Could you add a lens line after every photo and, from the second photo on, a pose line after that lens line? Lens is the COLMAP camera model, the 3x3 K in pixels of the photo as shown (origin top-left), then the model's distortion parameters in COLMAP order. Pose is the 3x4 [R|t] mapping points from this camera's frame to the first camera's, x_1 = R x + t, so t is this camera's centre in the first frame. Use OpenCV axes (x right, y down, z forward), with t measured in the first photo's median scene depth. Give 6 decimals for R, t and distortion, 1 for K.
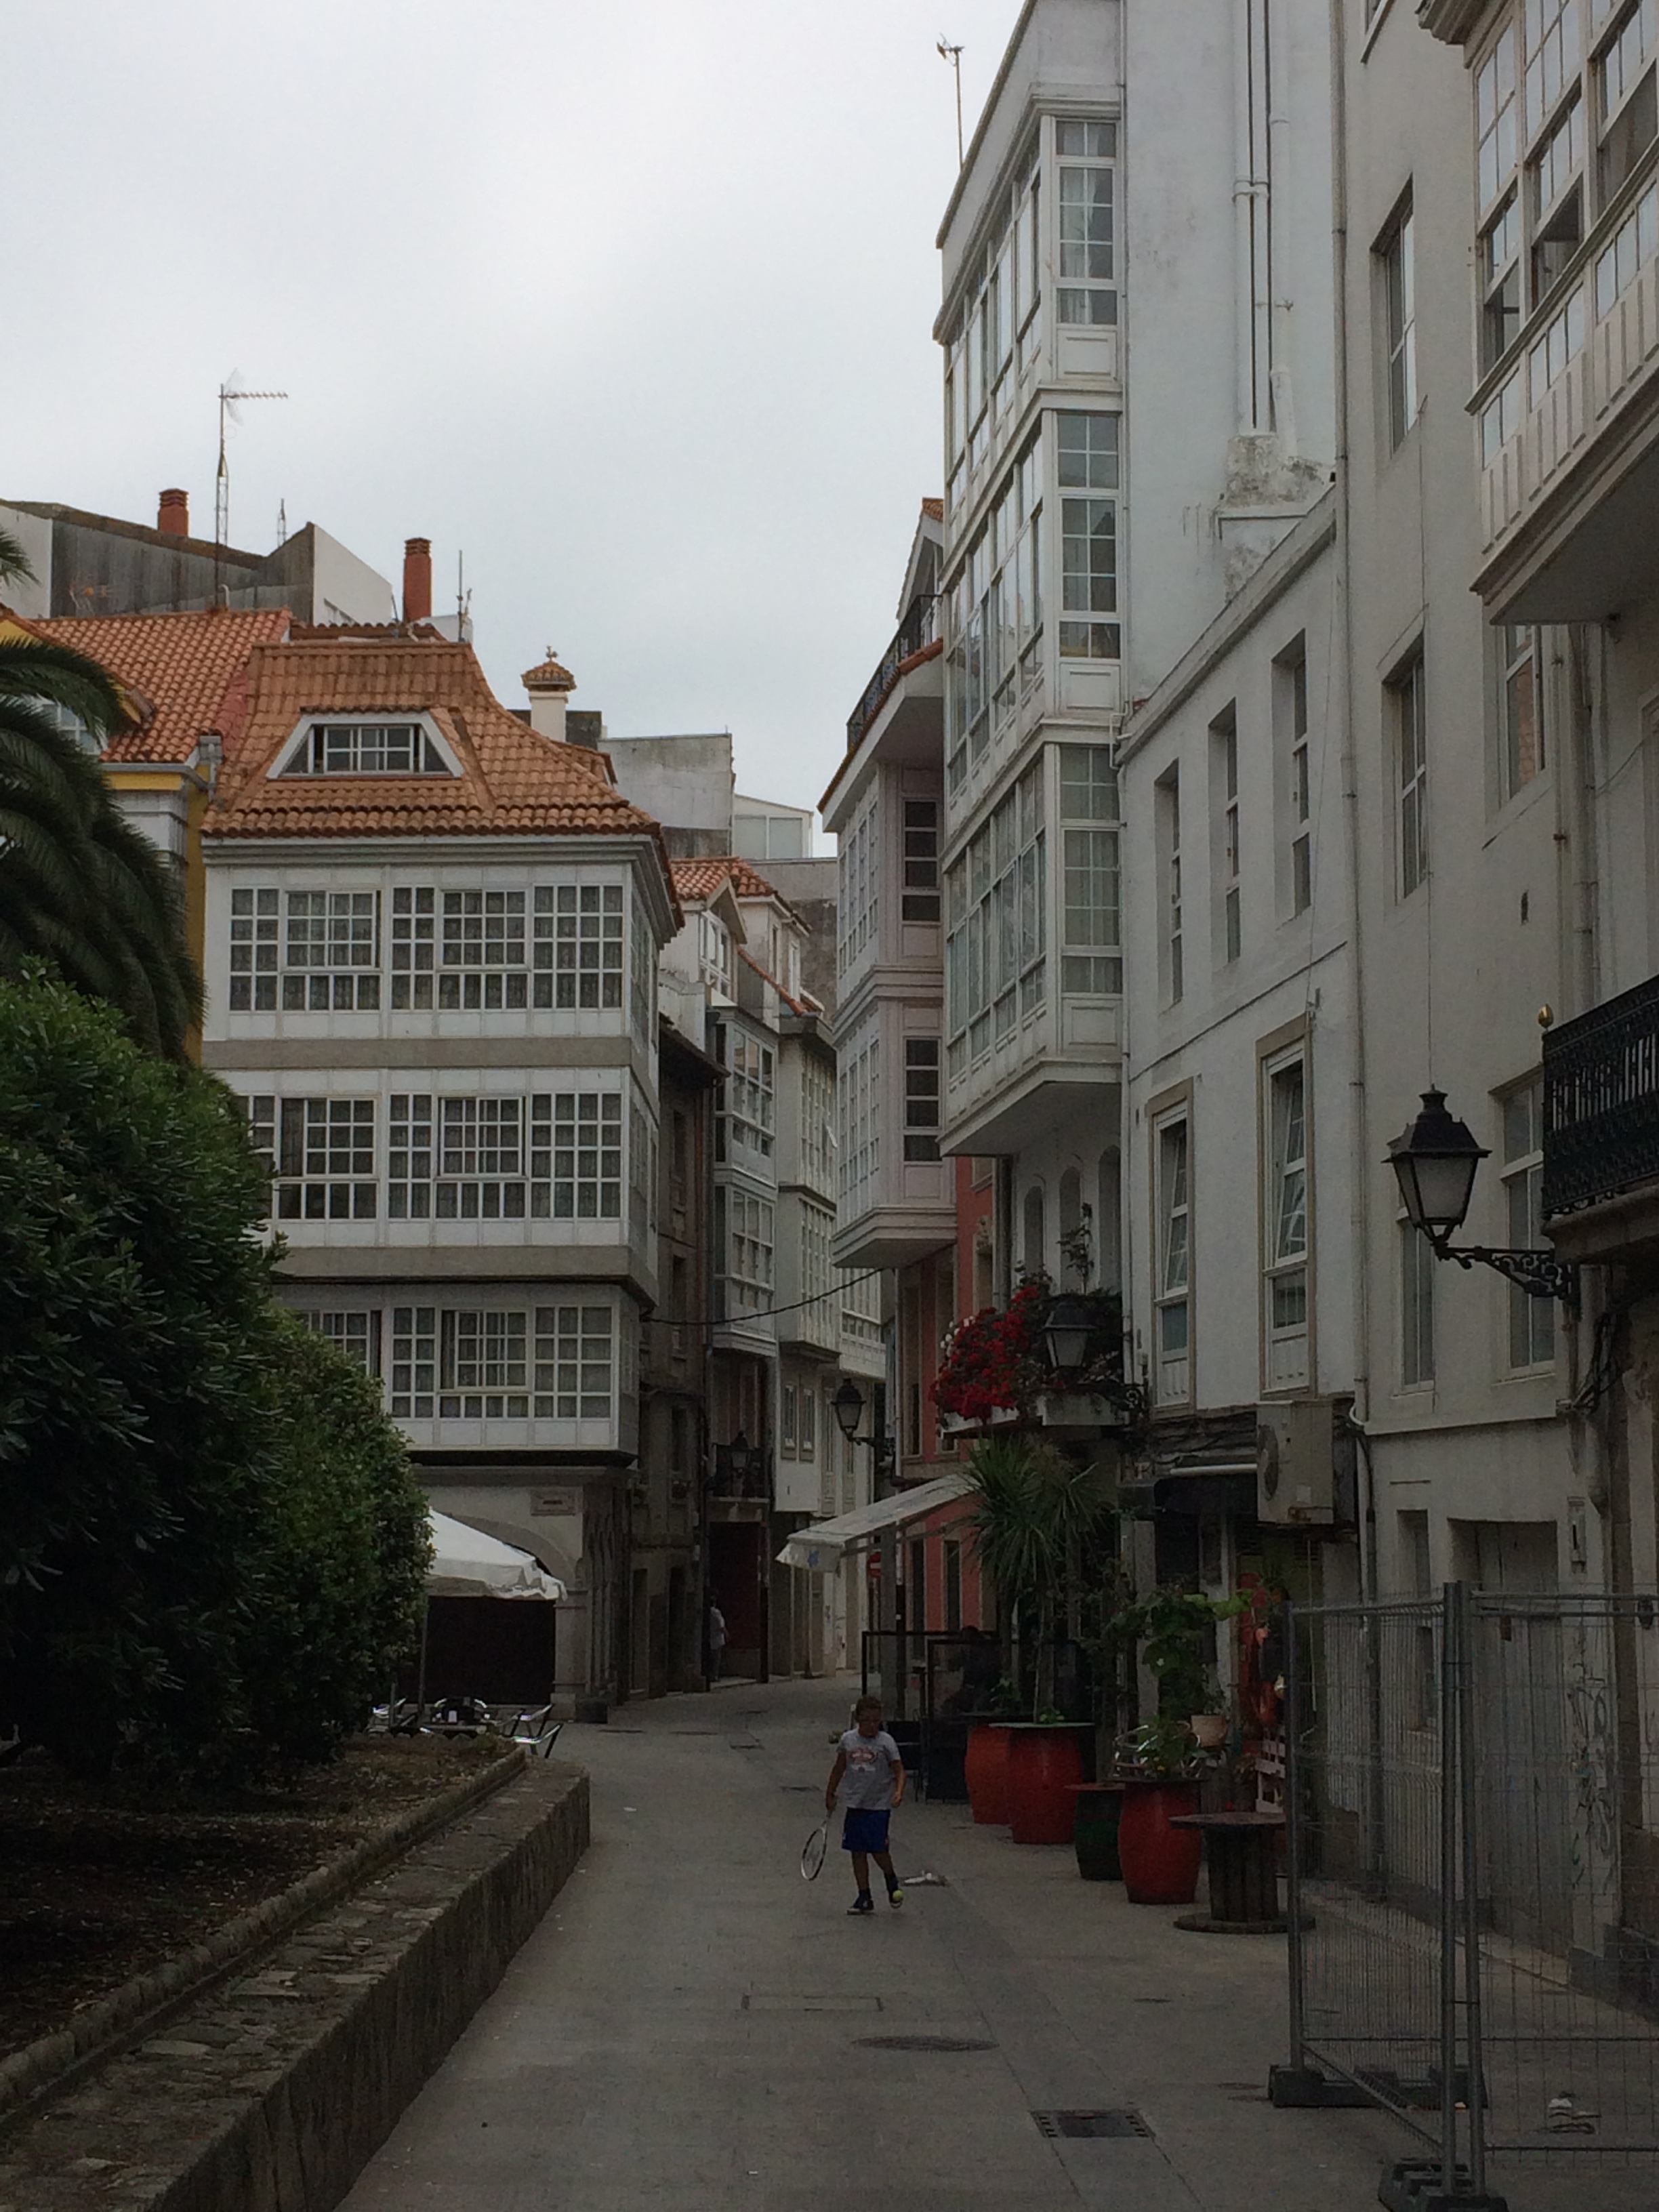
lens RADIAL K [[3371.6, 0, 824.2], [0, 3371.6, 1108.2], [0, 0, 1]] dist [0.144117, 0.000000]
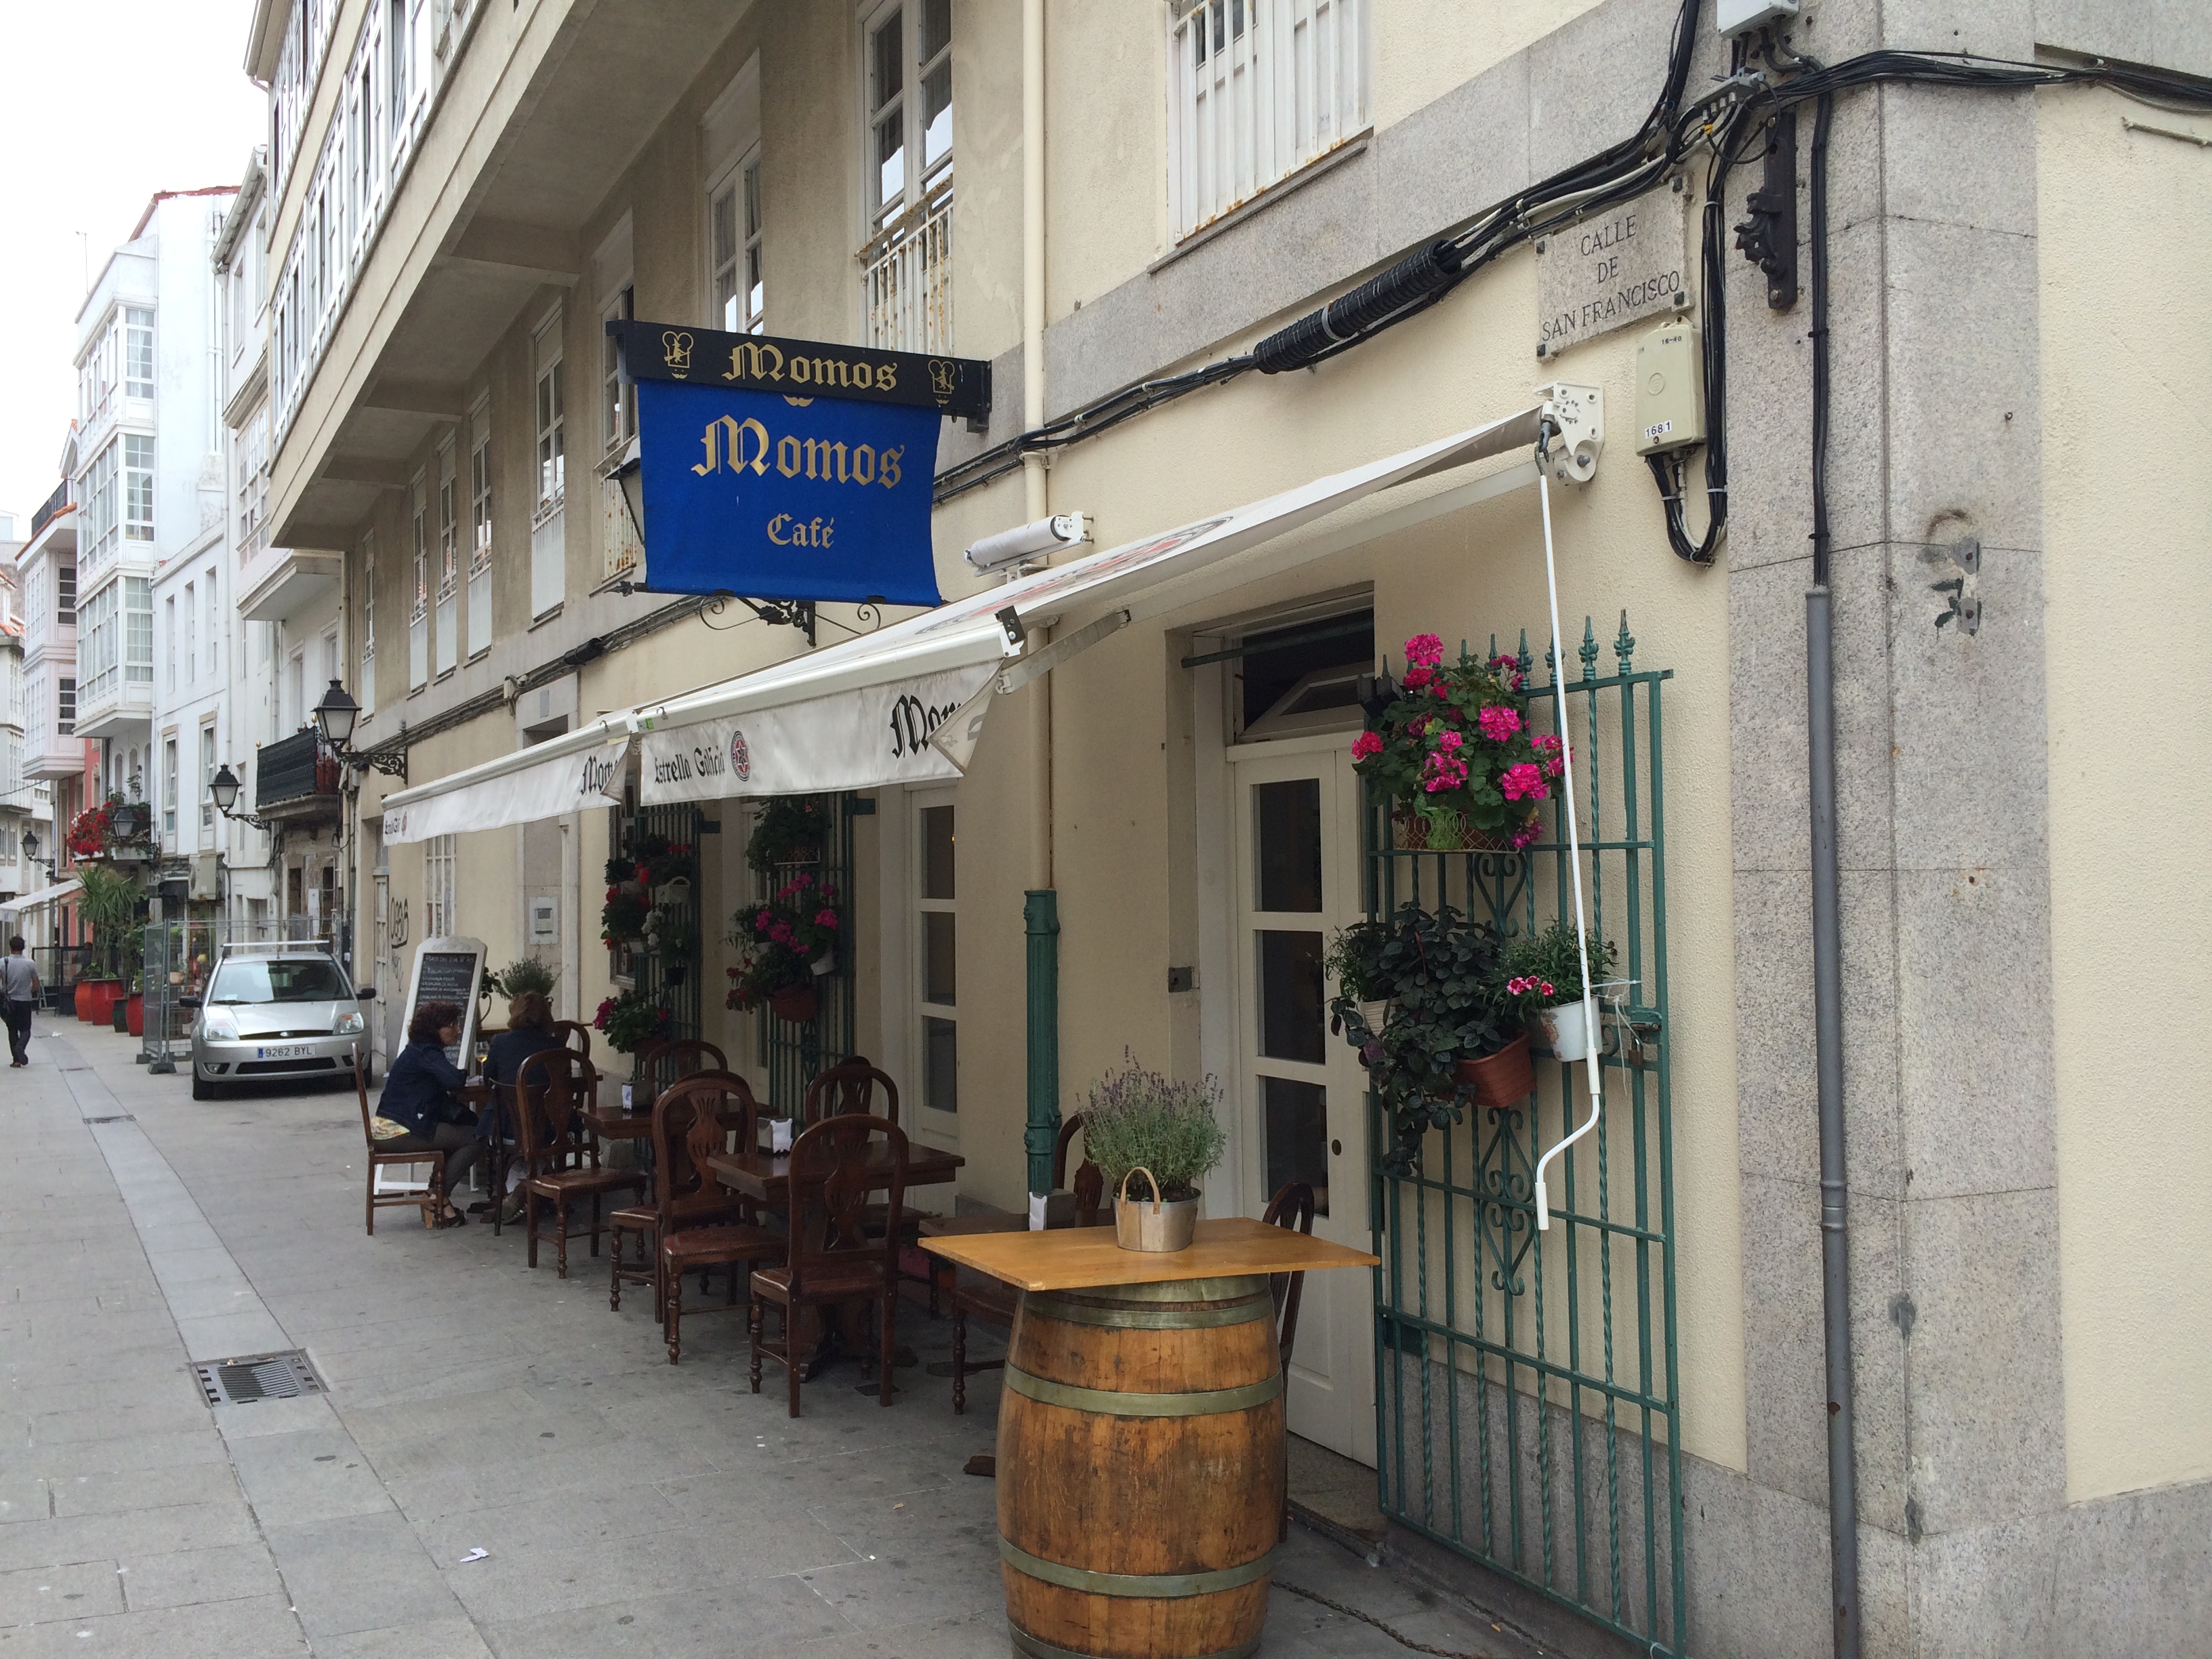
lens RADIAL K [[1909.9, 0, 1100.1], [0, 1909.9, 815.8], [0, 0, 1]] dist [0.012517, 0.001704]
pose [[0.875403, 0.003534, 0.483381, 0.018496], [-0.045669, 0.996105, 0.075422, -0.071916], [-0.481232, -0.088100, 0.872155, -0.527745]]
